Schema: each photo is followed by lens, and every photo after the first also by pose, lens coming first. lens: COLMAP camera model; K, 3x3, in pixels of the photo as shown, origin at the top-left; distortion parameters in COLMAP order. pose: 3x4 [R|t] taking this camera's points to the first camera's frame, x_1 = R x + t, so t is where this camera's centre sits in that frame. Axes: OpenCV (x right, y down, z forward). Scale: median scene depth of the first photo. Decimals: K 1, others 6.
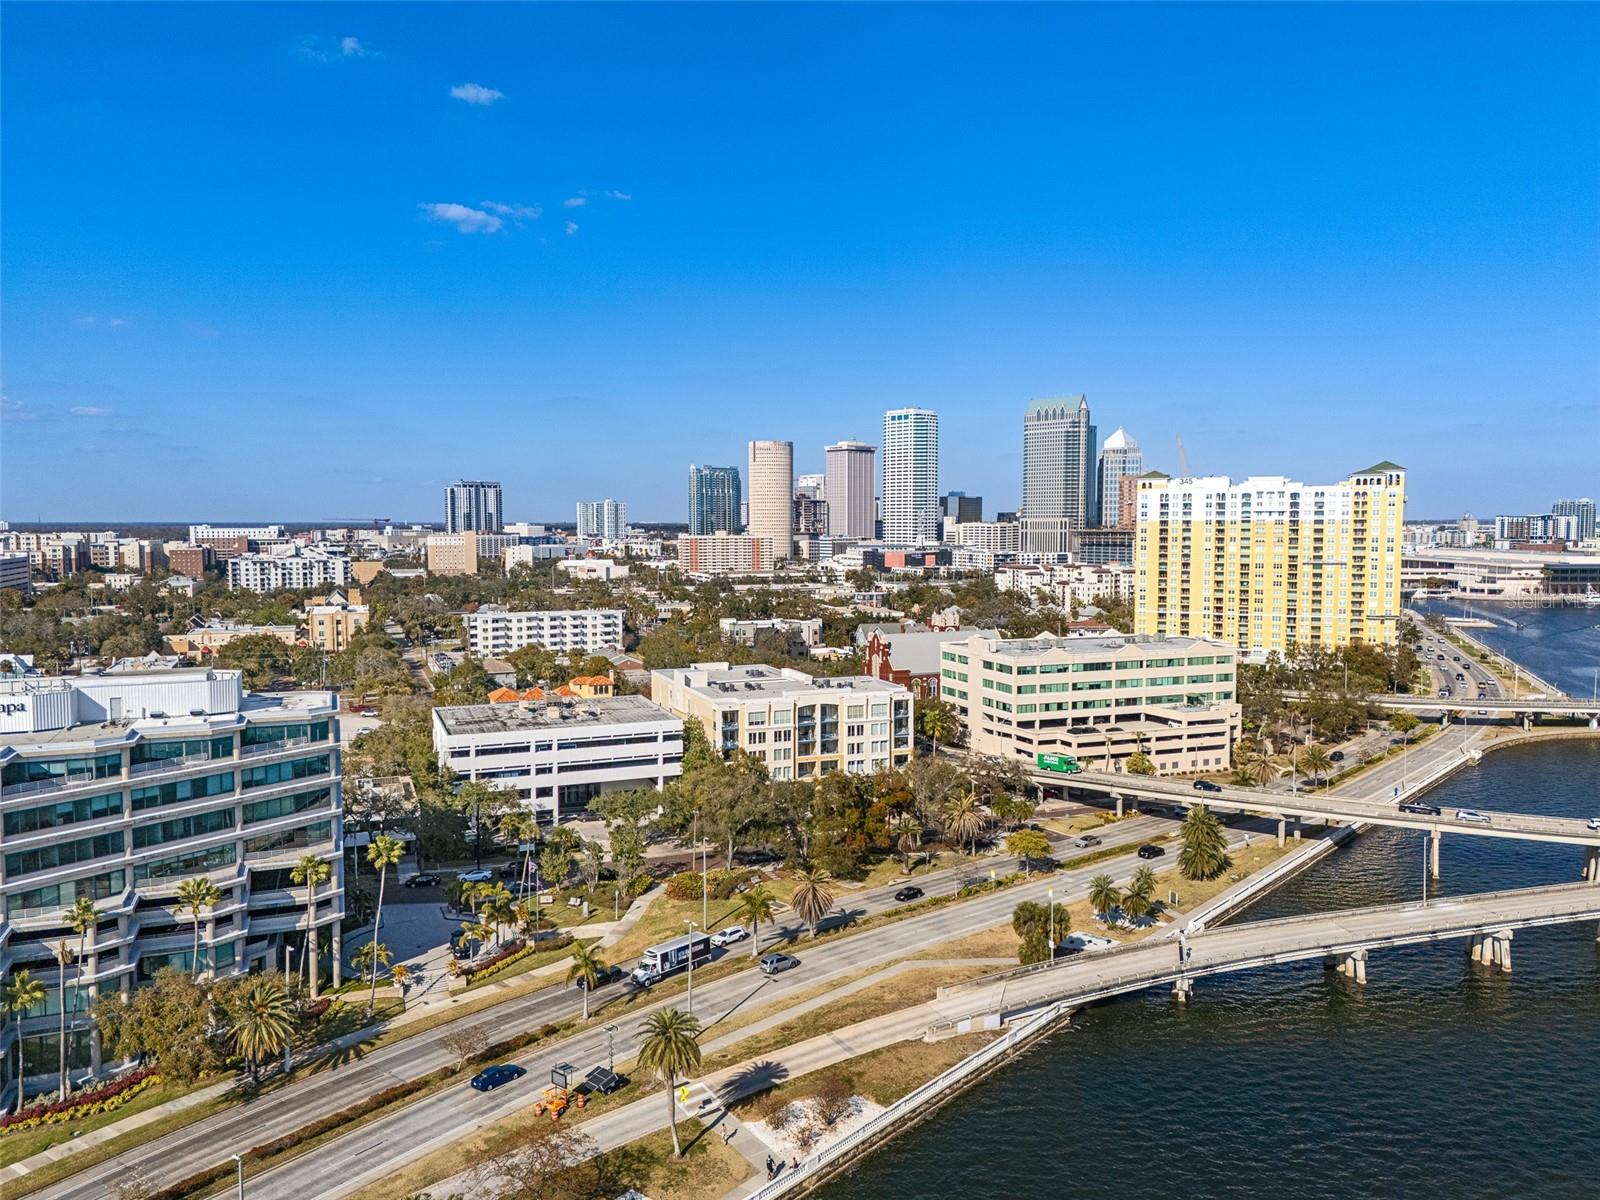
lens RADIAL K [[1175.8, 0, 803.7], [0, 1175.8, 599.2], [0, 0, 1]] dist [0.129920, -0.258303]
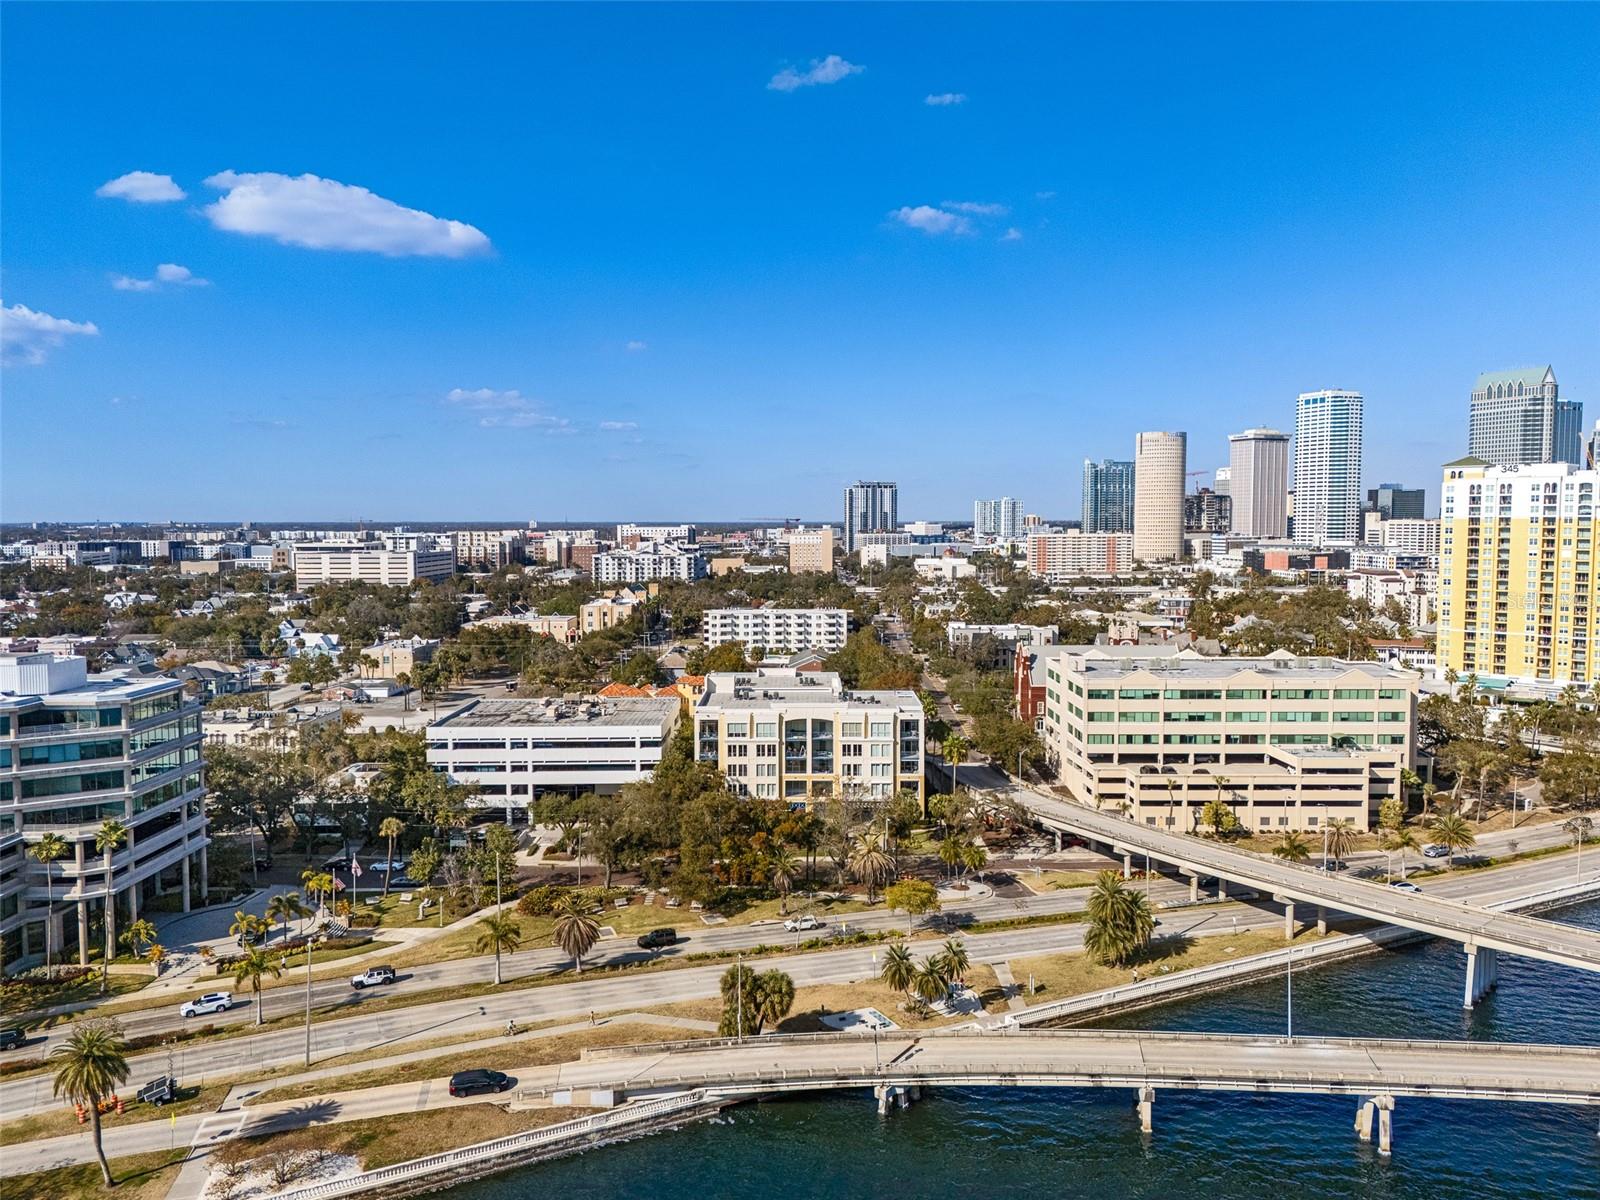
lens RADIAL K [[1180.3, 0, 802.0], [0, 1180.3, 598.9], [0, 0, 1]] dist [0.089797, -0.095890]
pose [[0.928924, 0.024125, -0.369483, 0.189232], [-0.023693, 0.999703, 0.005706, -0.005281], [0.369511, 0.003454, 0.929220, 0.076238]]
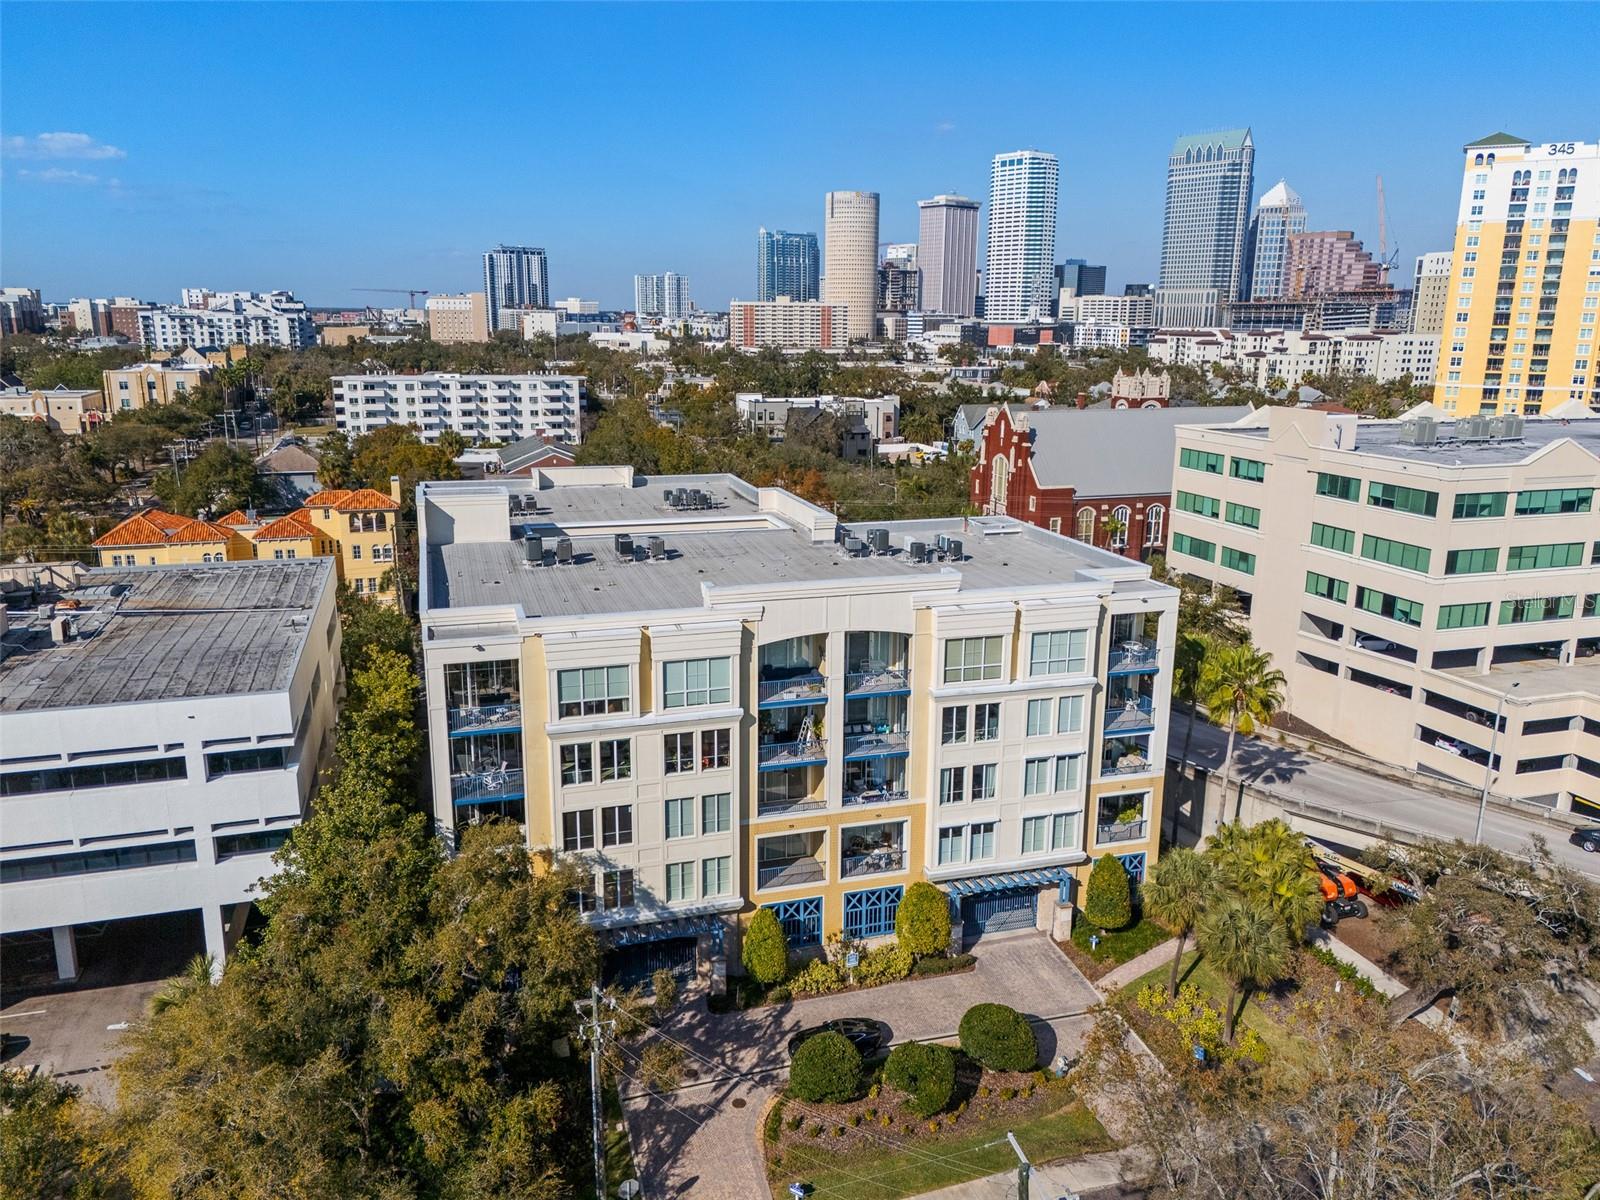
lens RADIAL K [[1184.8, 0, 804.5], [0, 1184.8, 598.9], [0, 0, 1]] dist [0.073118, -0.070816]
pose [[0.997228, 0.027326, -0.069201, 0.012976], [-0.015316, 0.985588, 0.168467, 0.019681], [0.072807, -0.166941, 0.983275, 0.400584]]
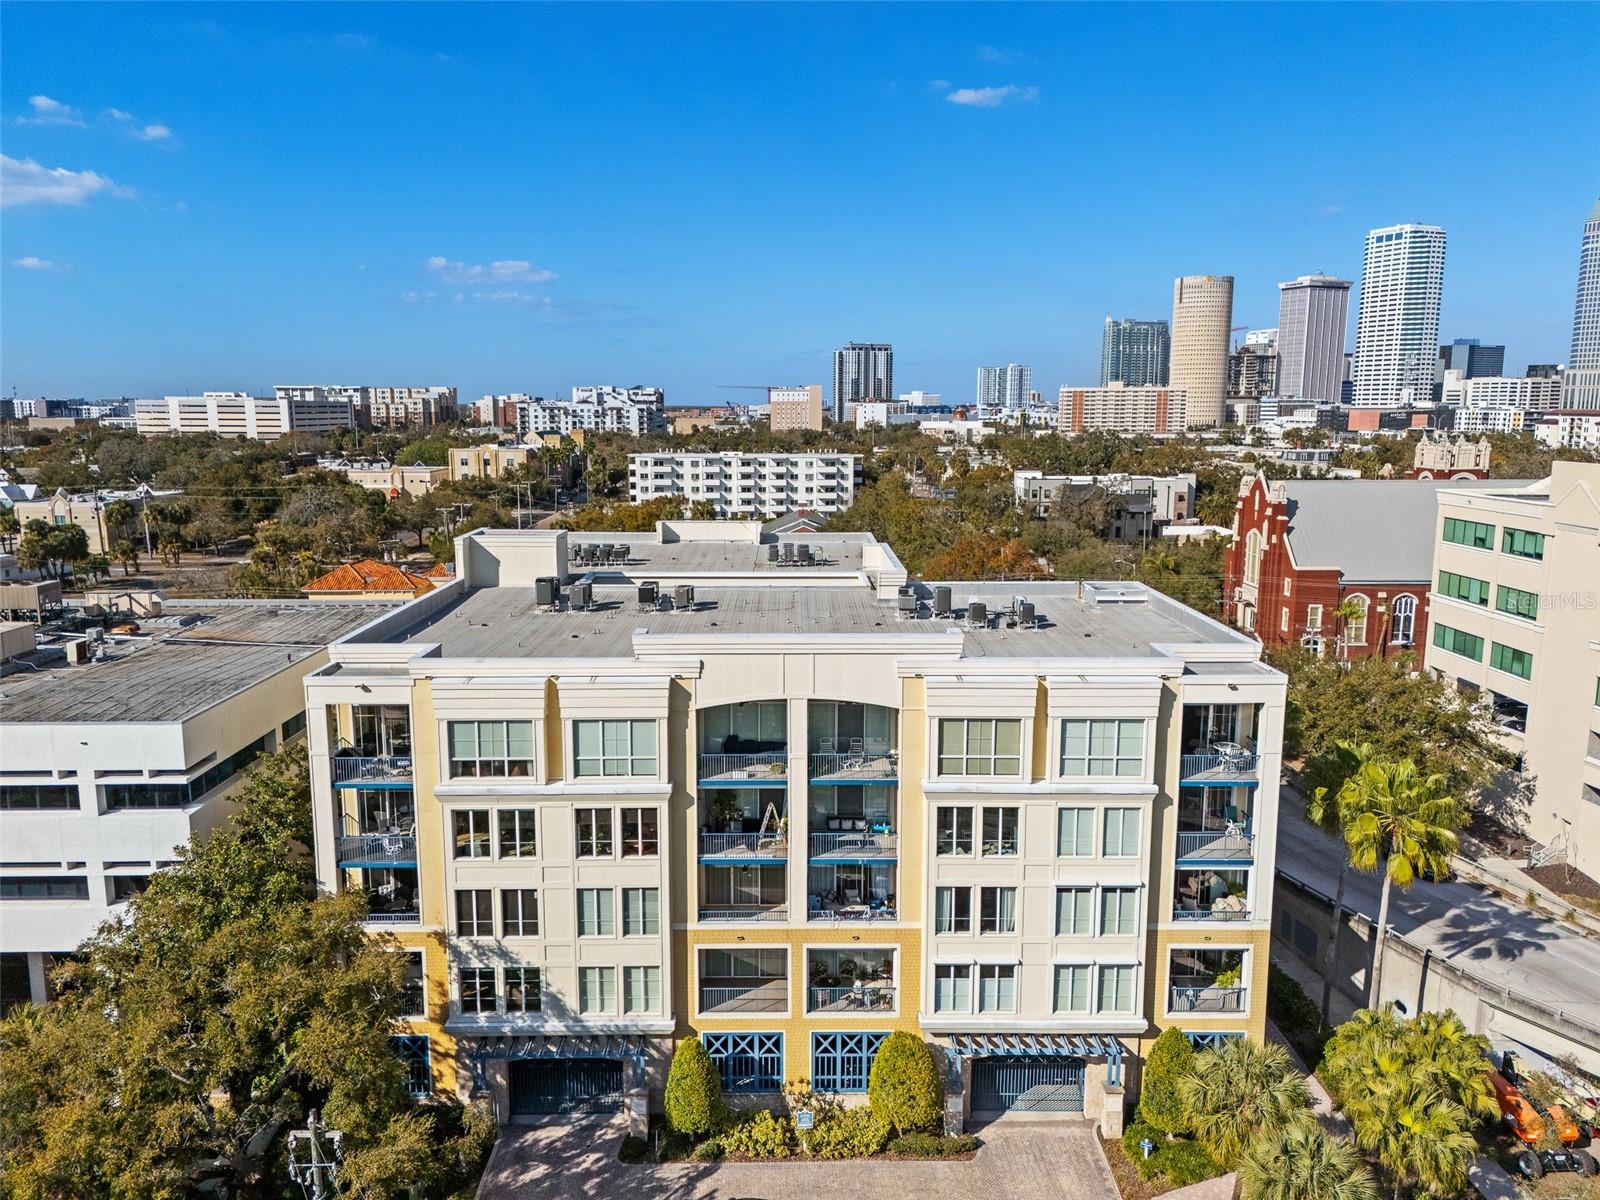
lens RADIAL K [[1175.0, 0, 804.5], [0, 1175.0, 607.6], [0, 0, 1]] dist [0.094758, -0.109900]
pose [[0.934437, 0.063486, -0.350425, 0.048647], [-0.027159, 0.993820, 0.107627, 0.026664], [0.355092, -0.091053, 0.930386, 0.436685]]
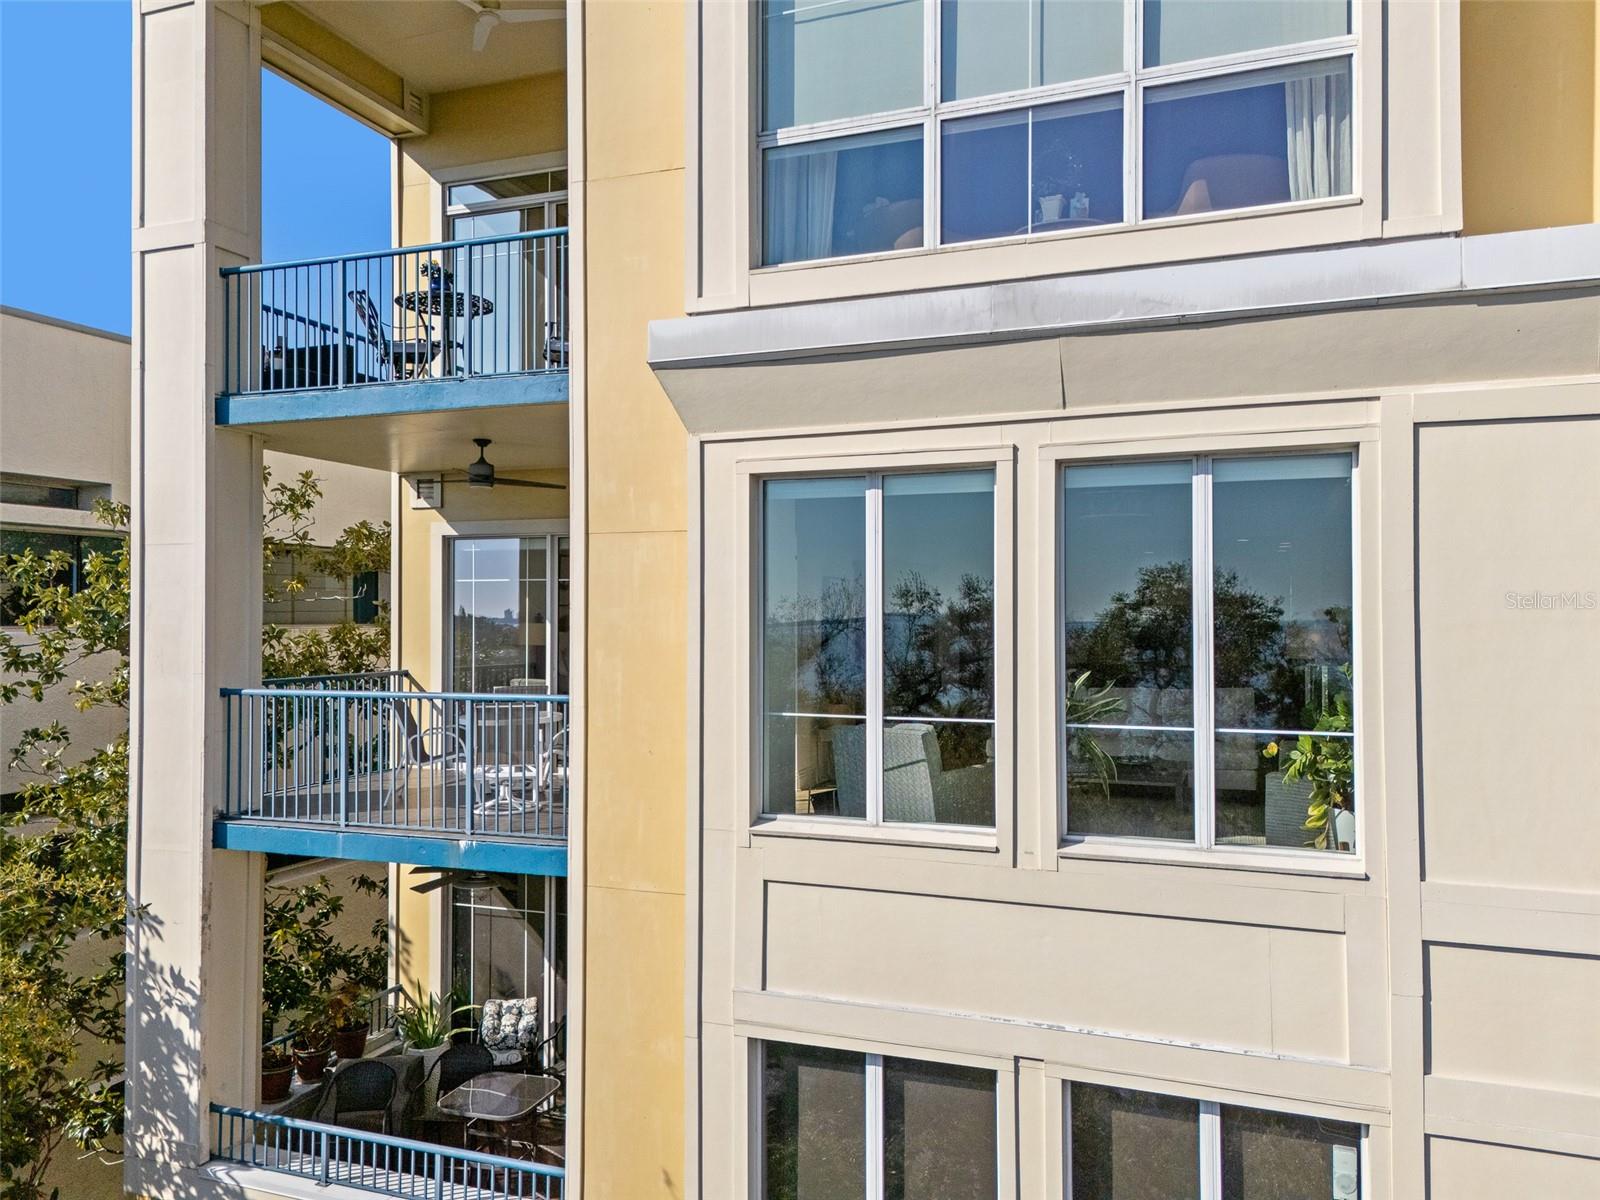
lens RADIAL K [[1176.9, 0, 804.5], [0, 1176.9, 596.5], [0, 0, 1]] dist [0.088281, -0.086030]
pose [[0.737892, -0.007949, -0.674872, -0.012112], [-0.044015, 0.997235, -0.059871, 0.063463], [0.673482, 0.073882, 0.735502, 0.520323]]
